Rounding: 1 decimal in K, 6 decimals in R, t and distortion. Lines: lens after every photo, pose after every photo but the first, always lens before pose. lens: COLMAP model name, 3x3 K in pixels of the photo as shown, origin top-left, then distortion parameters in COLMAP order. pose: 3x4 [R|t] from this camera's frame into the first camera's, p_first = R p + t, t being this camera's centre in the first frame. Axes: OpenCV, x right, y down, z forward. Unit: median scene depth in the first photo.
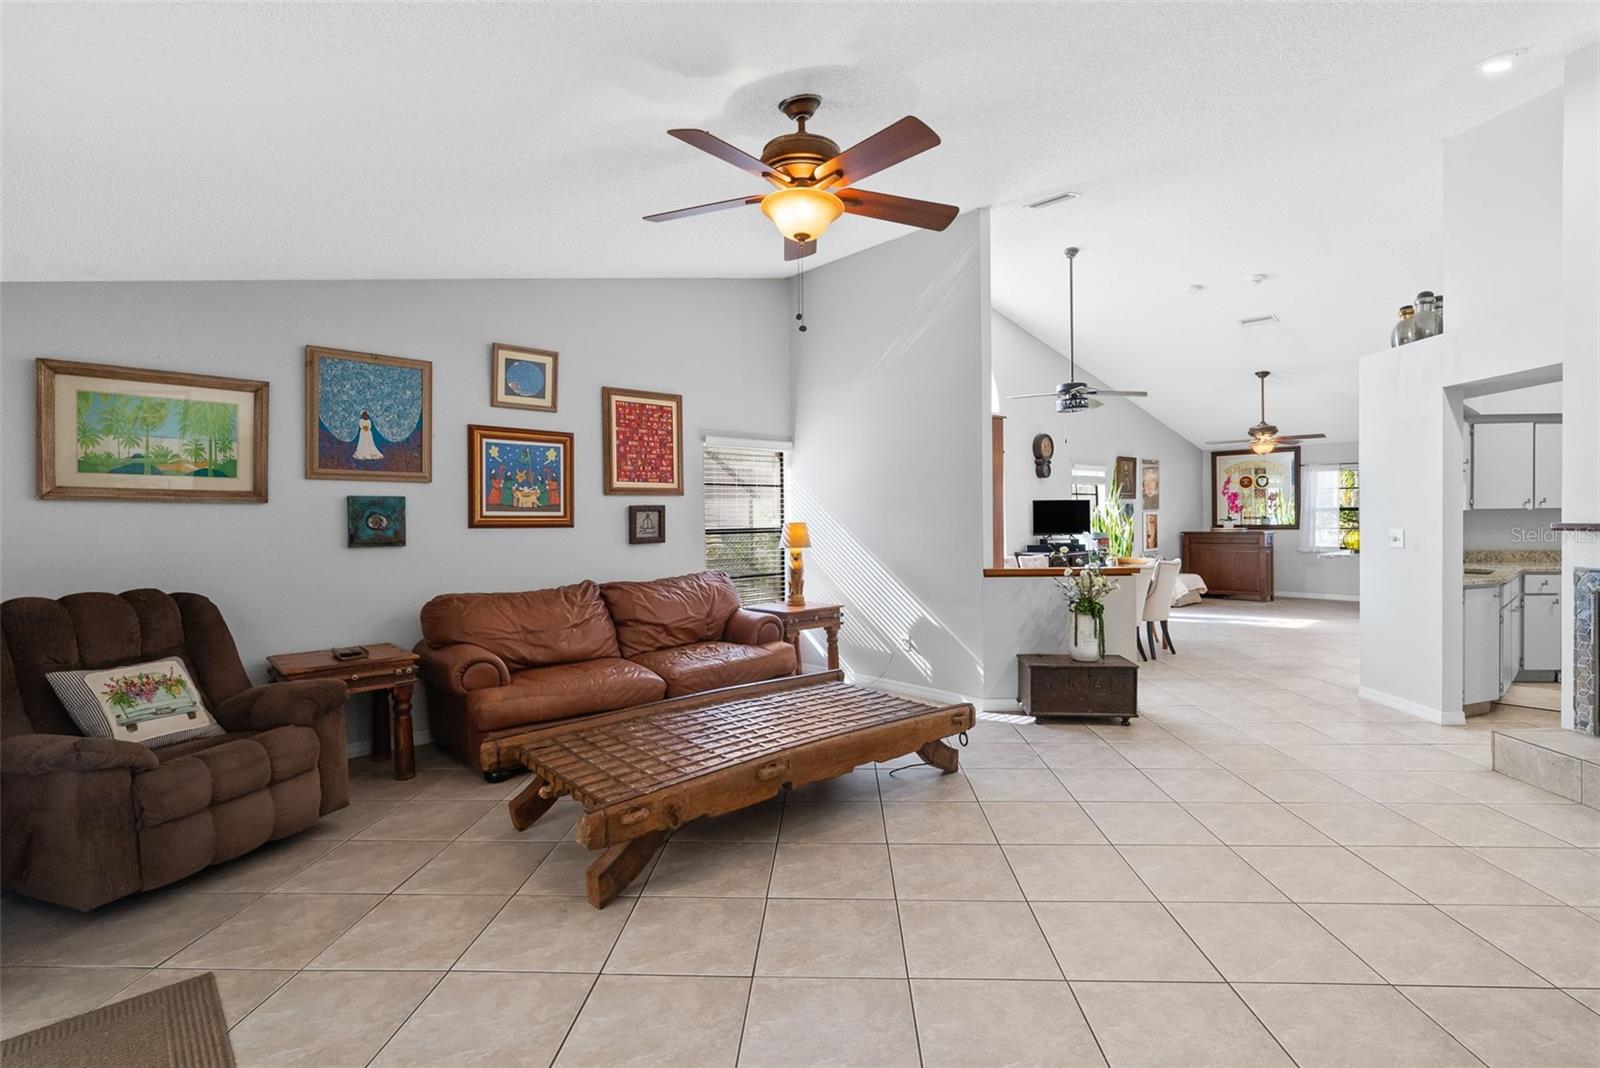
lens RADIAL K [[756.8, 0, 804.9], [0, 756.8, 522.8], [0, 0, 1]] dist [-0.000563, -0.000177]
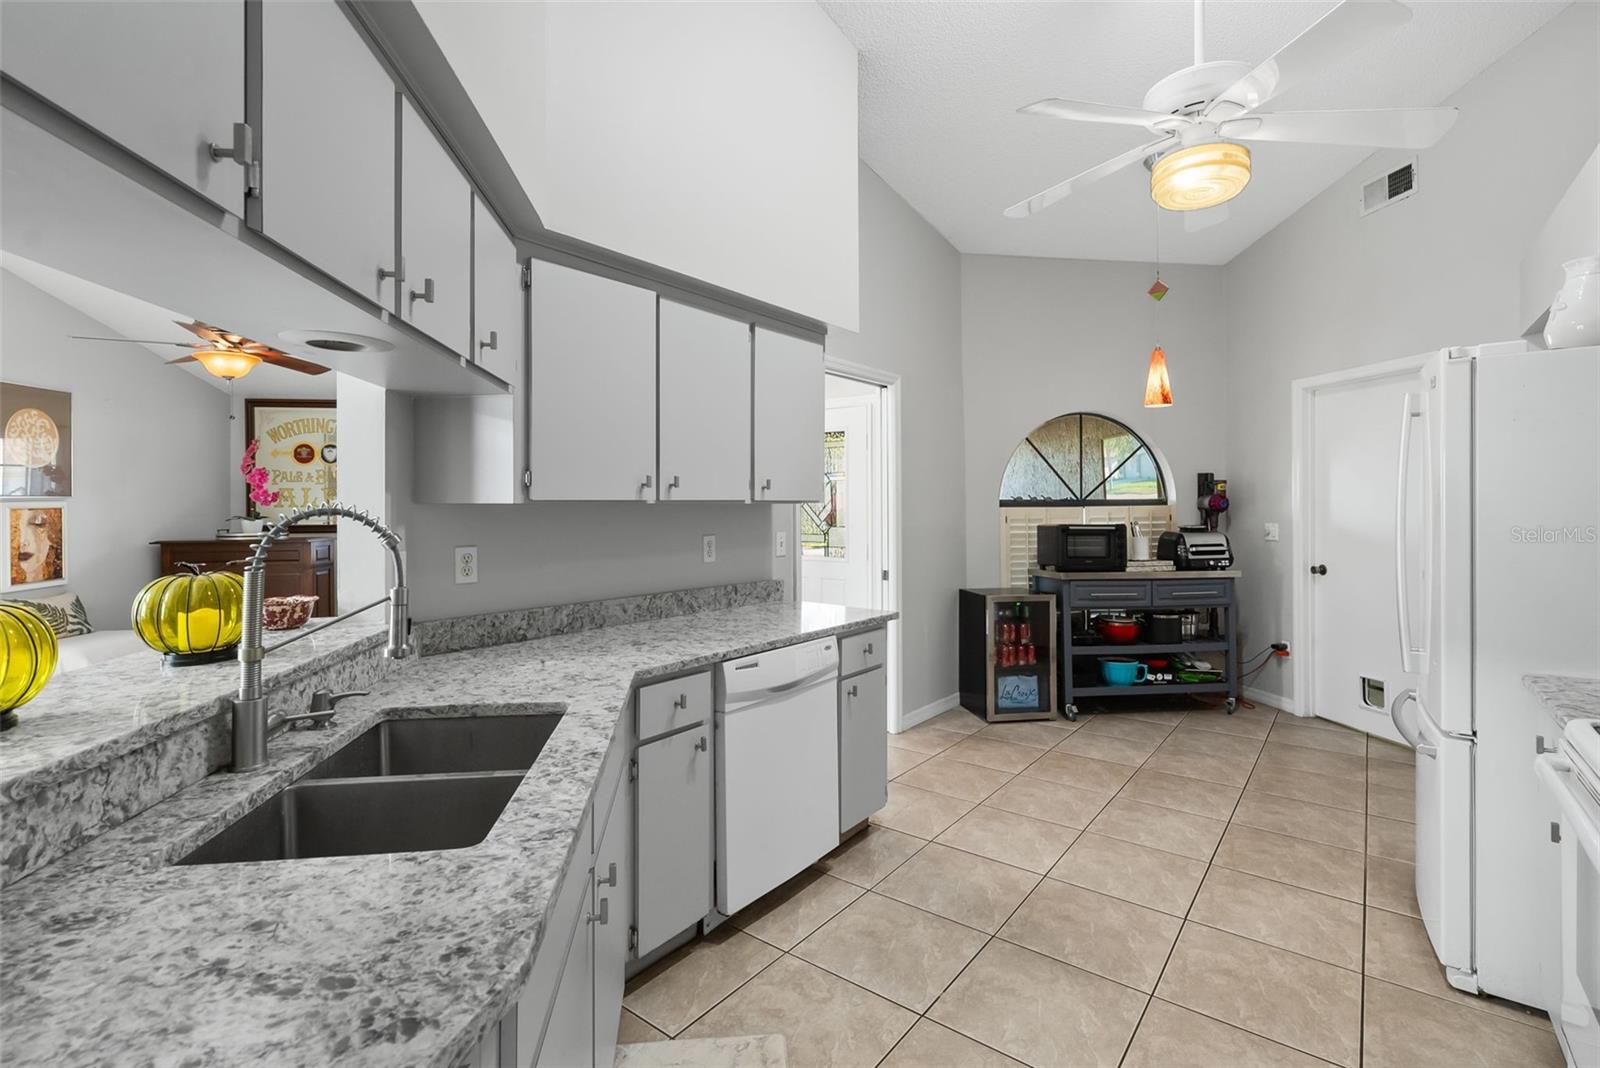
lens RADIAL K [[756.8, 0, 804.9], [0, 756.8, 522.8], [0, 0, 1]] dist [-0.000563, -0.000177]
pose [[0.576109, -0.009859, 0.817314, 0.652656], [0.001777, 0.999940, 0.010809, -0.010911], [-0.817371, -0.004775, 0.576092, 0.675731]]
